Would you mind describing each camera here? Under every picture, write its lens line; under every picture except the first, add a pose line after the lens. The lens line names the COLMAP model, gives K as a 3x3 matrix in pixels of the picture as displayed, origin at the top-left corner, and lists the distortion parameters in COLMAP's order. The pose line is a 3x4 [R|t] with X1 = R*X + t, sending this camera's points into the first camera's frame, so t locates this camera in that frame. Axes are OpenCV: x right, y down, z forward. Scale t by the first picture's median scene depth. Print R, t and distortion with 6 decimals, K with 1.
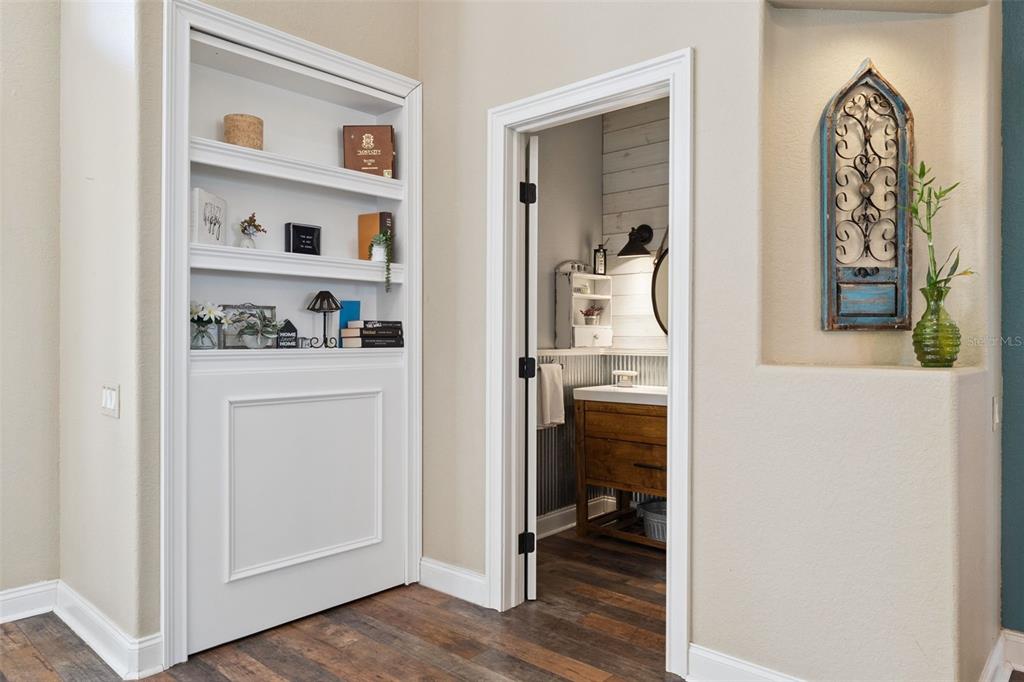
lens RADIAL K [[689.1, 0, 511.9], [0, 689.1, 337.9], [0, 0, 1]] dist [0.001005, 0.000397]
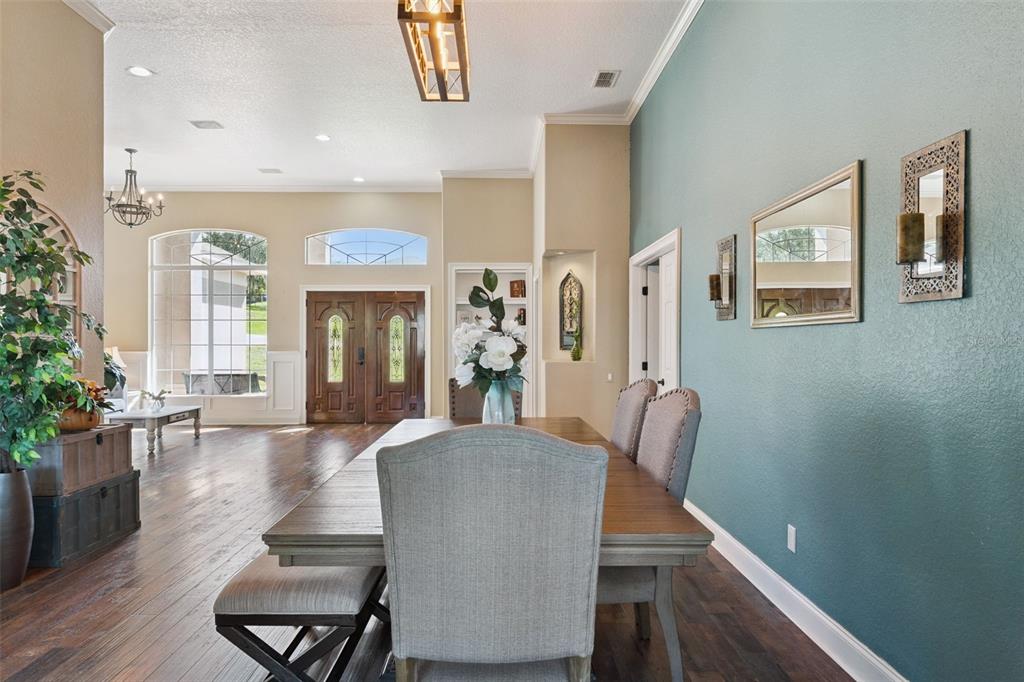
lens RADIAL K [[689.1, 0, 511.5], [0, 689.1, 343.9], [0, 0, 1]] dist [0.001005, 0.000397]
pose [[0.681510, -0.001309, -0.731807, 2.770992], [-0.002146, 0.999991, -0.003787, -0.026378], [0.731805, 0.004152, 0.681501, -1.498174]]
